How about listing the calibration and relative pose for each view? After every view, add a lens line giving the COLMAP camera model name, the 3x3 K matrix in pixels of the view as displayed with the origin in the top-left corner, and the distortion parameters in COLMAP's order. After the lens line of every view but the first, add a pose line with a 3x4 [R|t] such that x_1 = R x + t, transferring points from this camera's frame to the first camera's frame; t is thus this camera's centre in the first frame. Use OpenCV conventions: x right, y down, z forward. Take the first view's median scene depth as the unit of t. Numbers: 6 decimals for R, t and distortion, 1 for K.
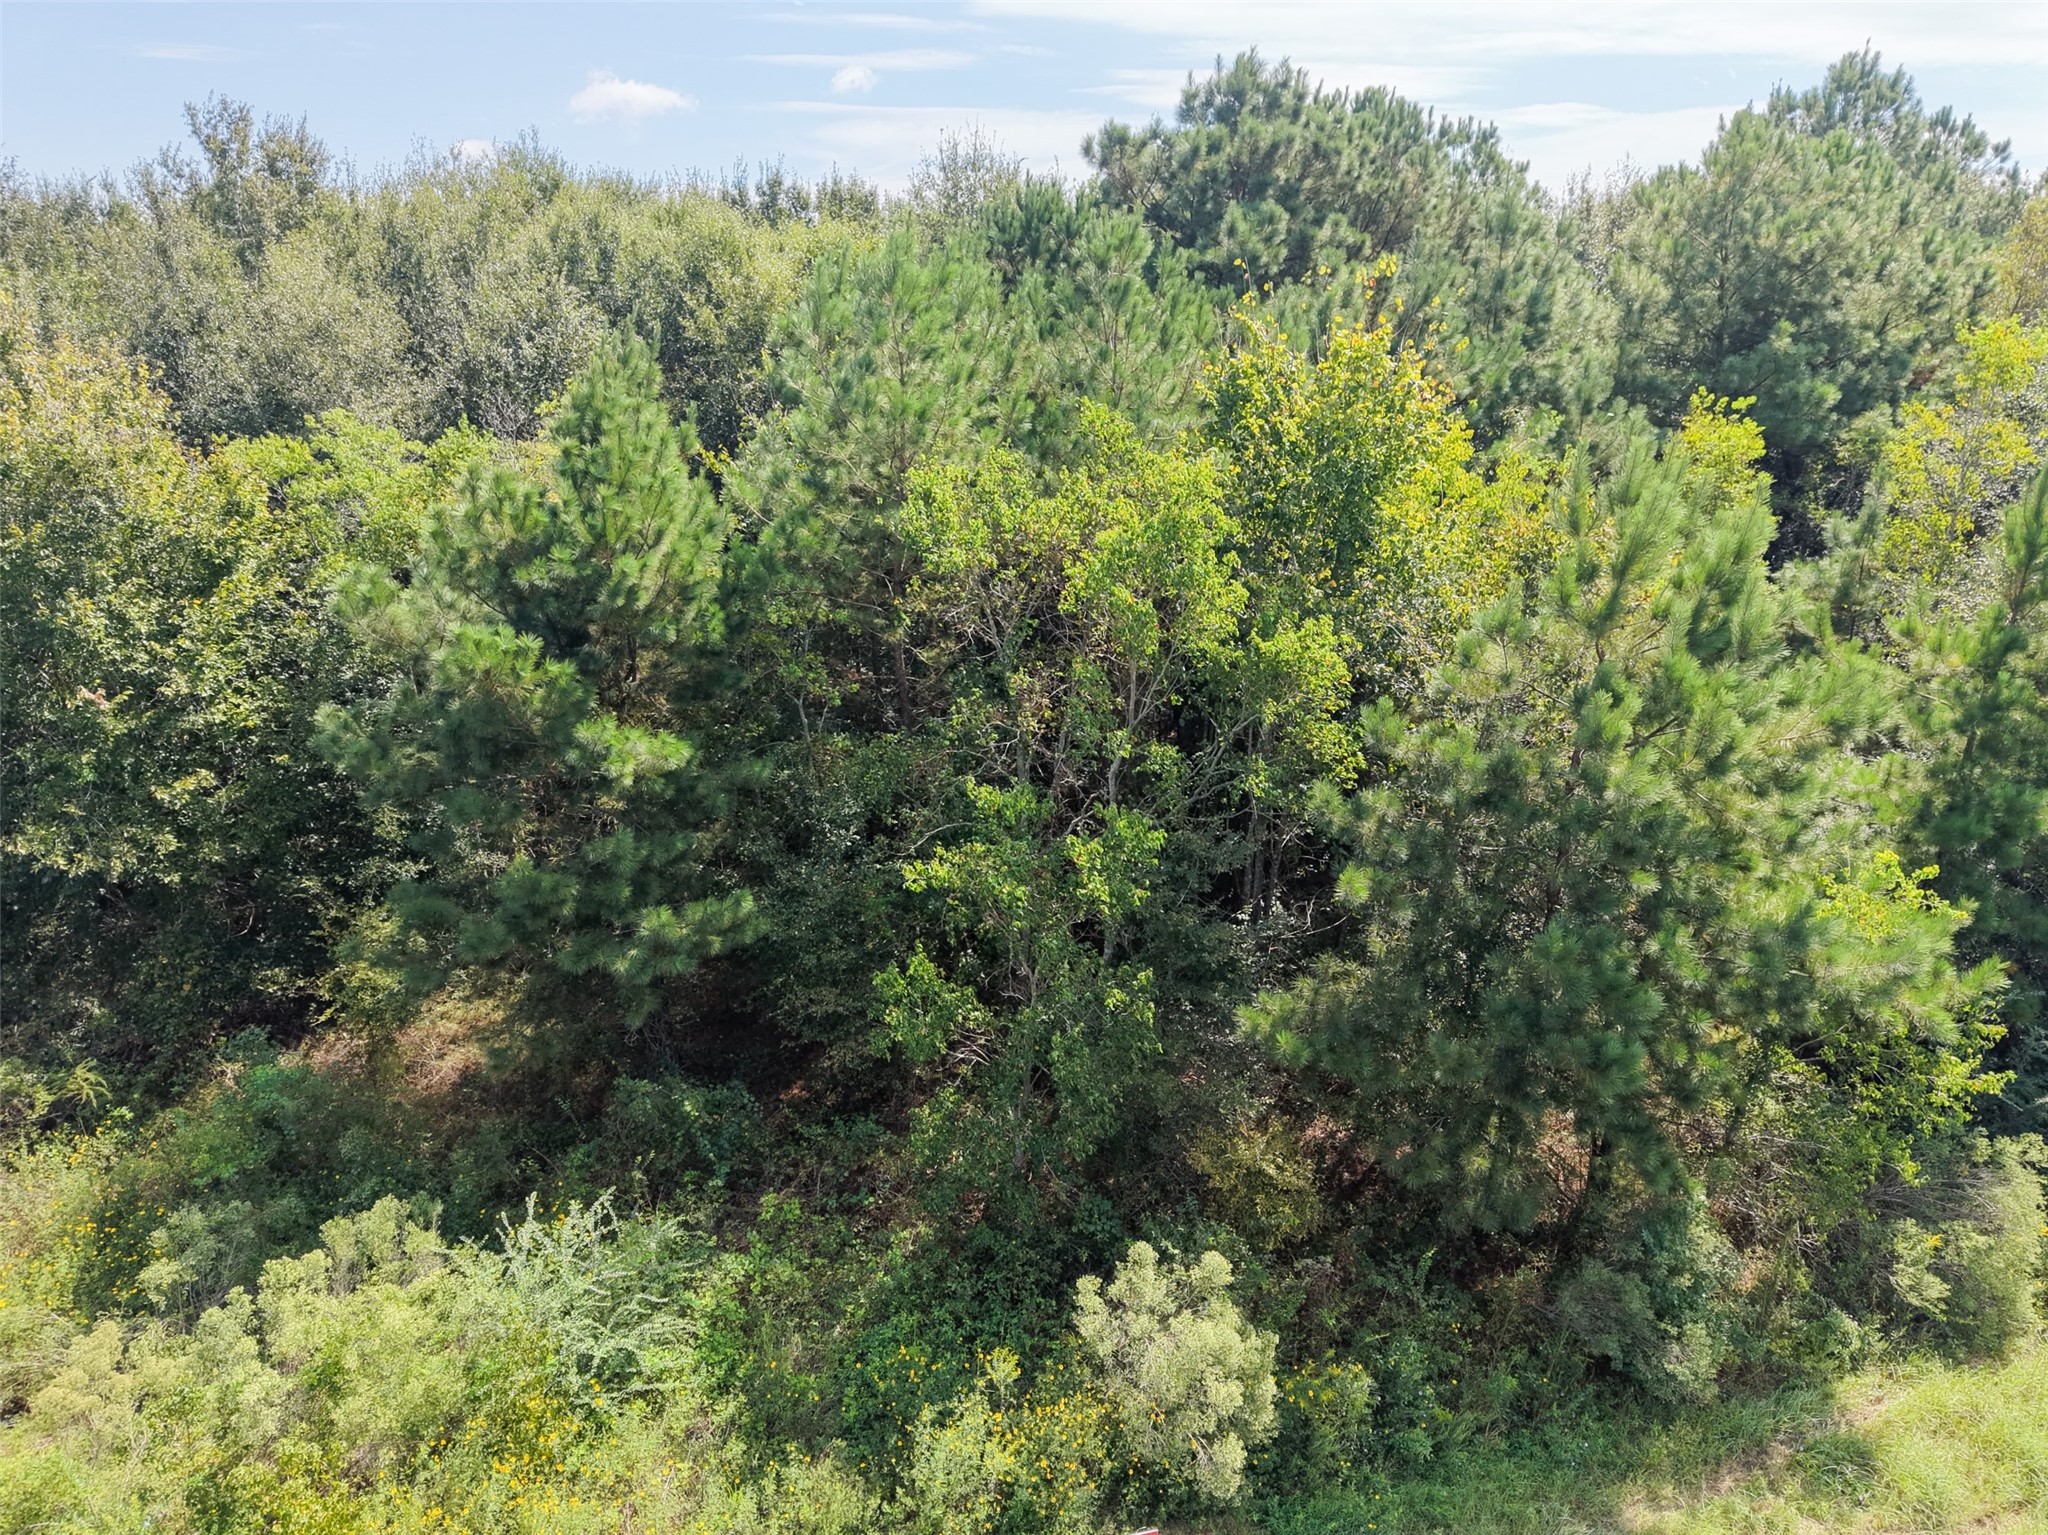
lens RADIAL K [[1428.0, 0, 1022.7], [0, 1428.0, 707.0], [0, 0, 1]] dist [0.051988, -0.066997]
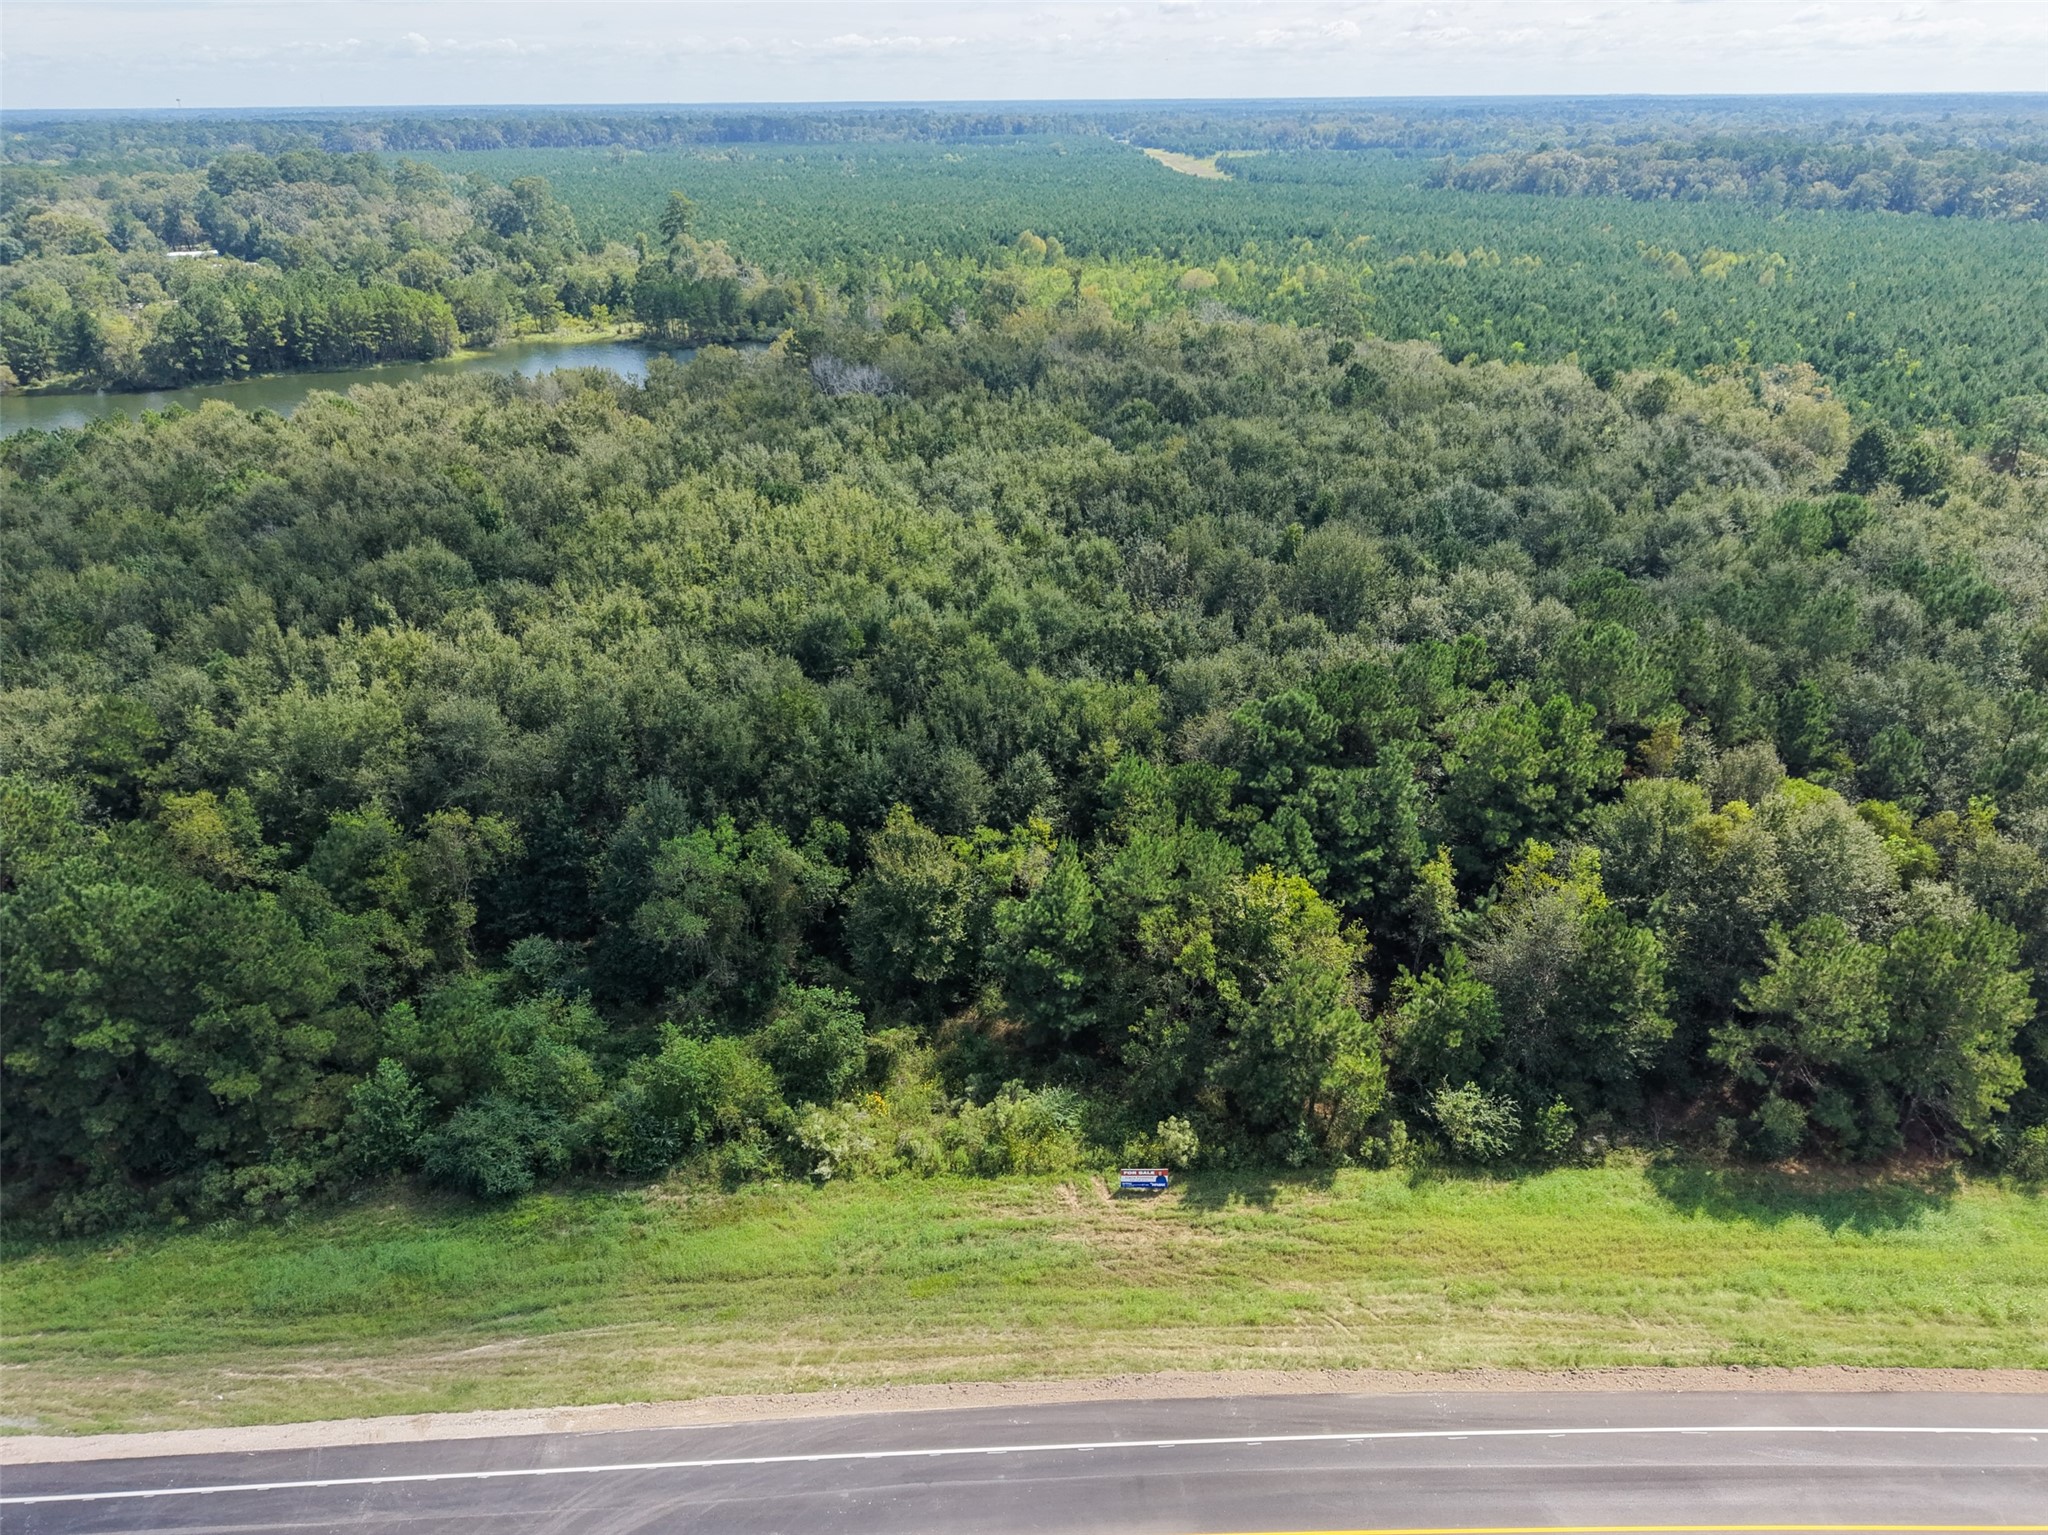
lens RADIAL K [[1428.0, 0, 1022.7], [0, 1428.0, 707.0], [0, 0, 1]] dist [0.051988, -0.066997]
pose [[0.974662, 0.088112, -0.205599, 0.387846], [-0.055977, 0.985981, 0.157190, -1.450108], [0.216567, -0.141699, 0.965930, -3.024007]]
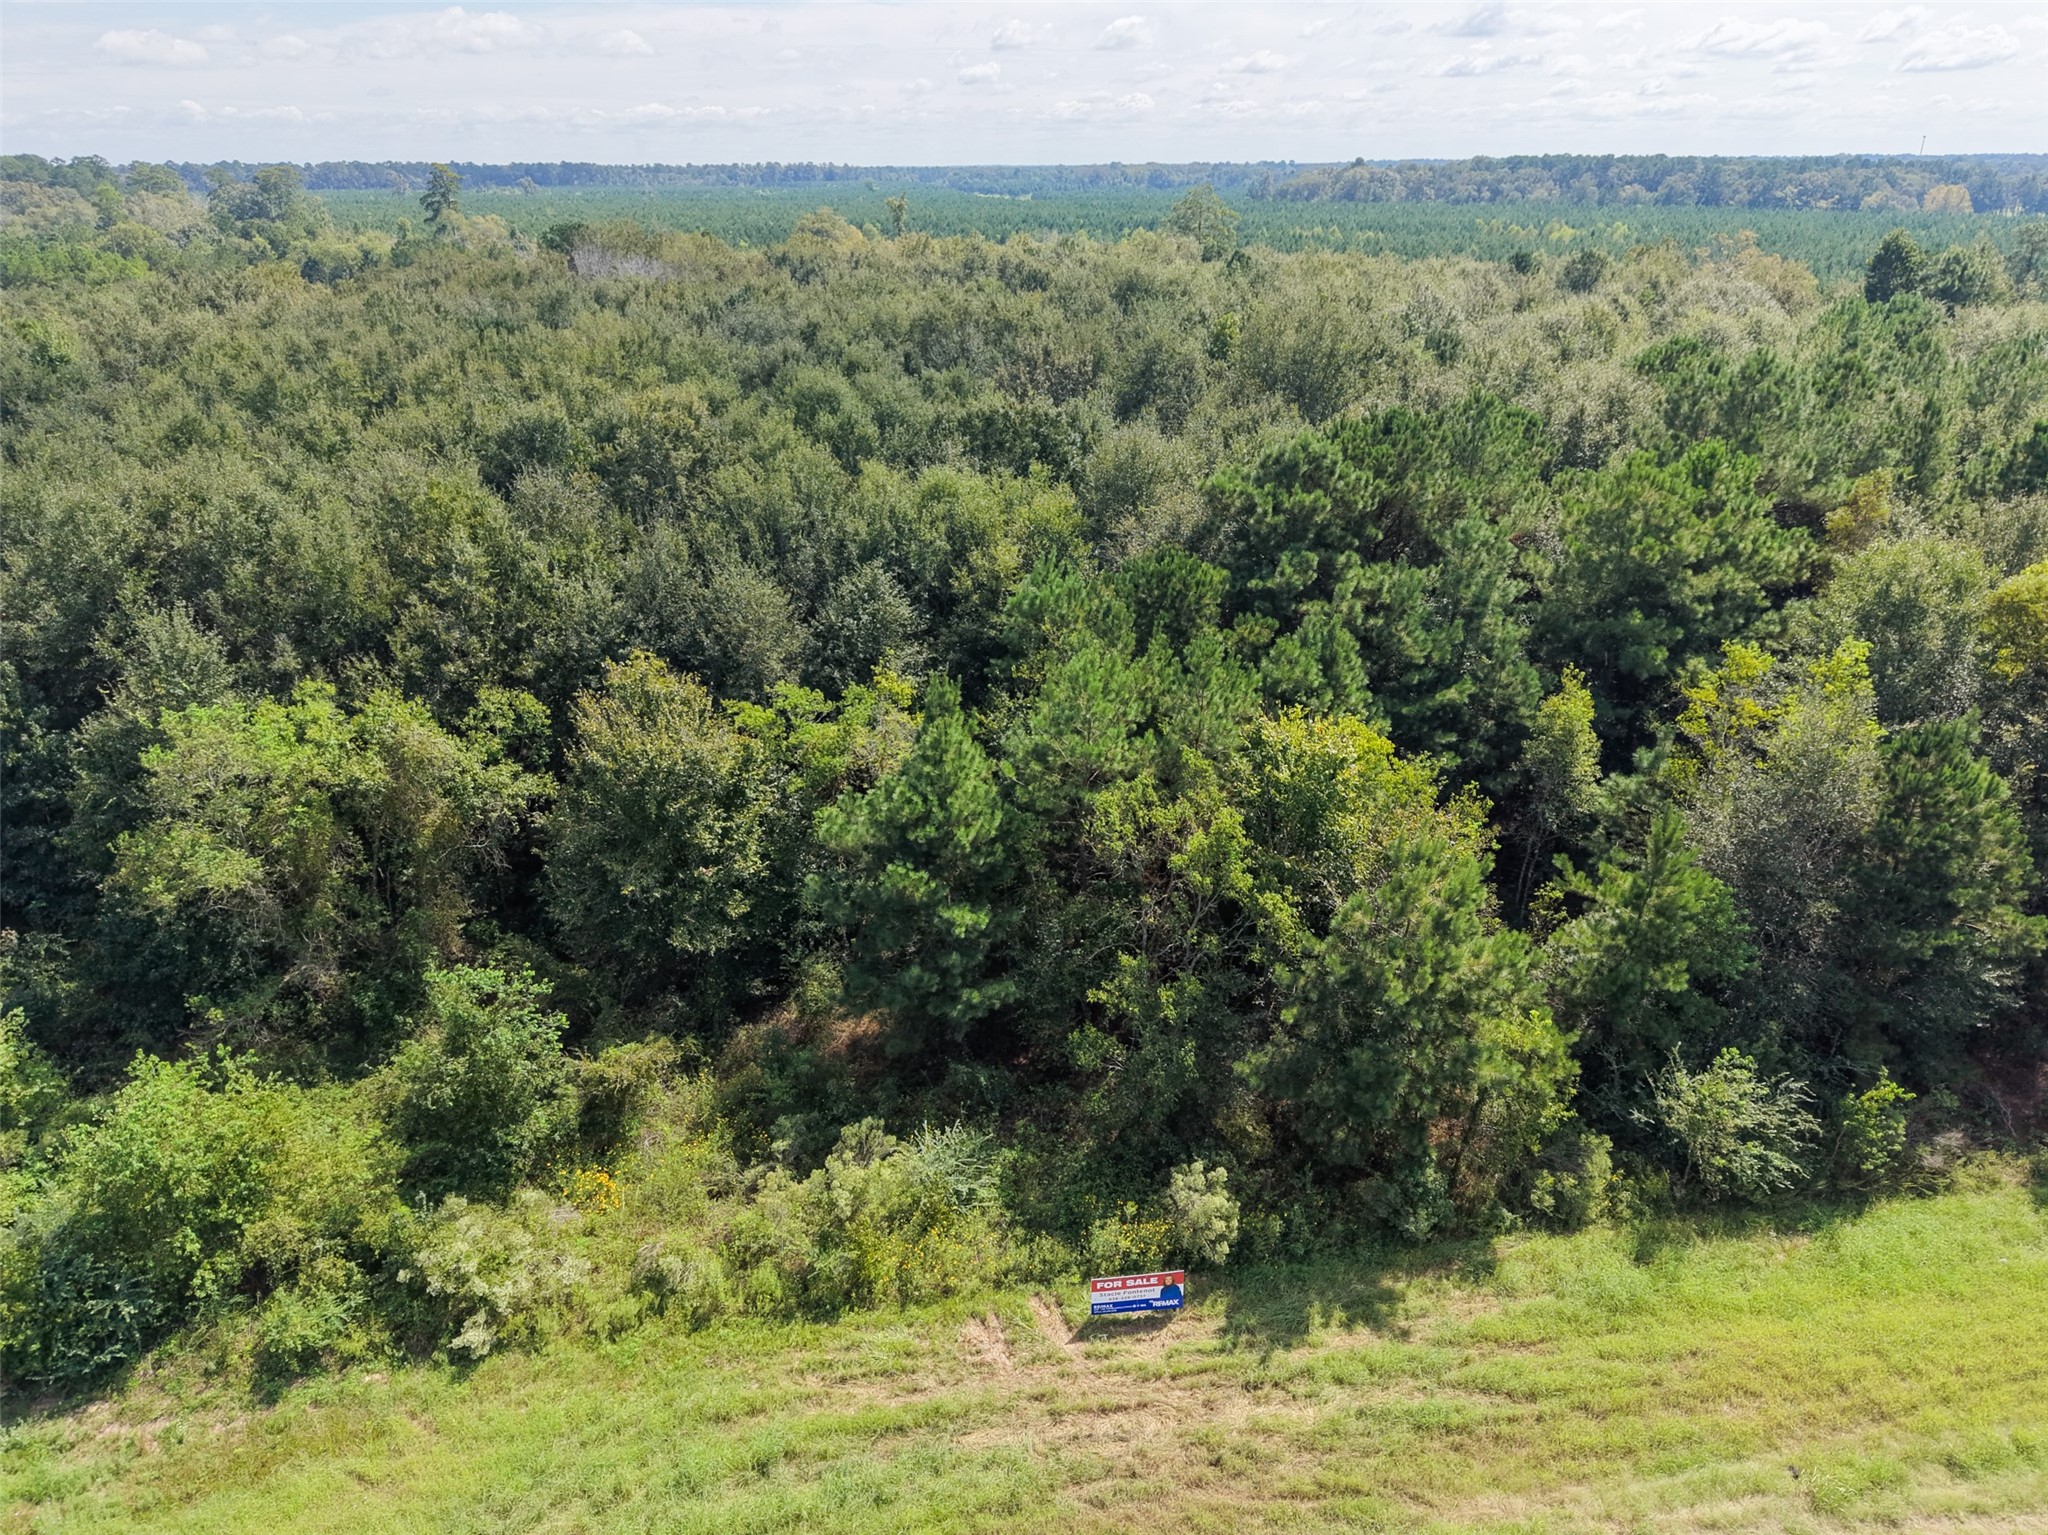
lens RADIAL K [[1430.1, 0, 1022.1], [0, 1430.1, 718.2], [0, 0, 1]] dist [0.008152, -0.001666]
pose [[0.994684, 0.035243, -0.096758, 0.014059], [-0.023530, 0.992539, 0.119633, -0.567359], [0.100253, -0.116720, 0.988092, -1.150711]]
